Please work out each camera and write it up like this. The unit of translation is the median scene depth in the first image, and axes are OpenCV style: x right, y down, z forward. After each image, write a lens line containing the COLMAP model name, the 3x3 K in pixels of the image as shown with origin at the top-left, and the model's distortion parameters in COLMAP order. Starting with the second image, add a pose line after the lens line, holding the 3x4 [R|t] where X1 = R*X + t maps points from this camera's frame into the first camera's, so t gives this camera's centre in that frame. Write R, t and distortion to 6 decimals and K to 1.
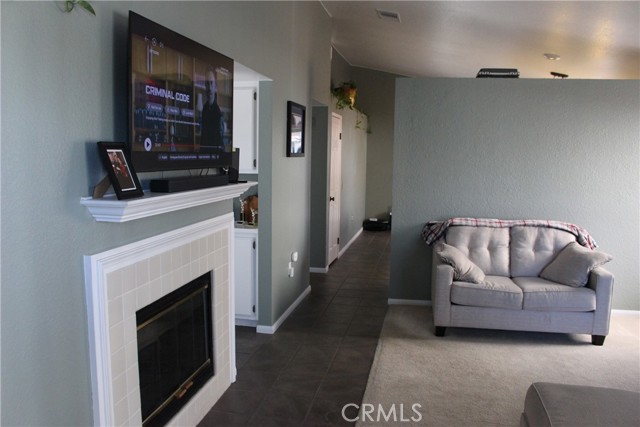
lens RADIAL K [[530.5, 0, 320.8], [0, 530.5, 215.3], [0, 0, 1]] dist [-0.134569, 0.084777]
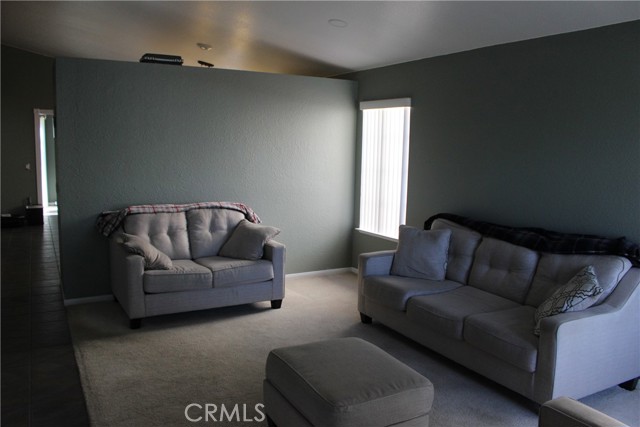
lens RADIAL K [[530.5, 0, 319.4], [0, 530.5, 212.5], [0, 0, 1]] dist [-0.134569, 0.084777]
pose [[0.764602, -0.083755, 0.639037, -0.113488], [0.067345, 0.996475, 0.050025, -0.009831], [-0.640975, 0.004787, 0.767547, 0.040826]]
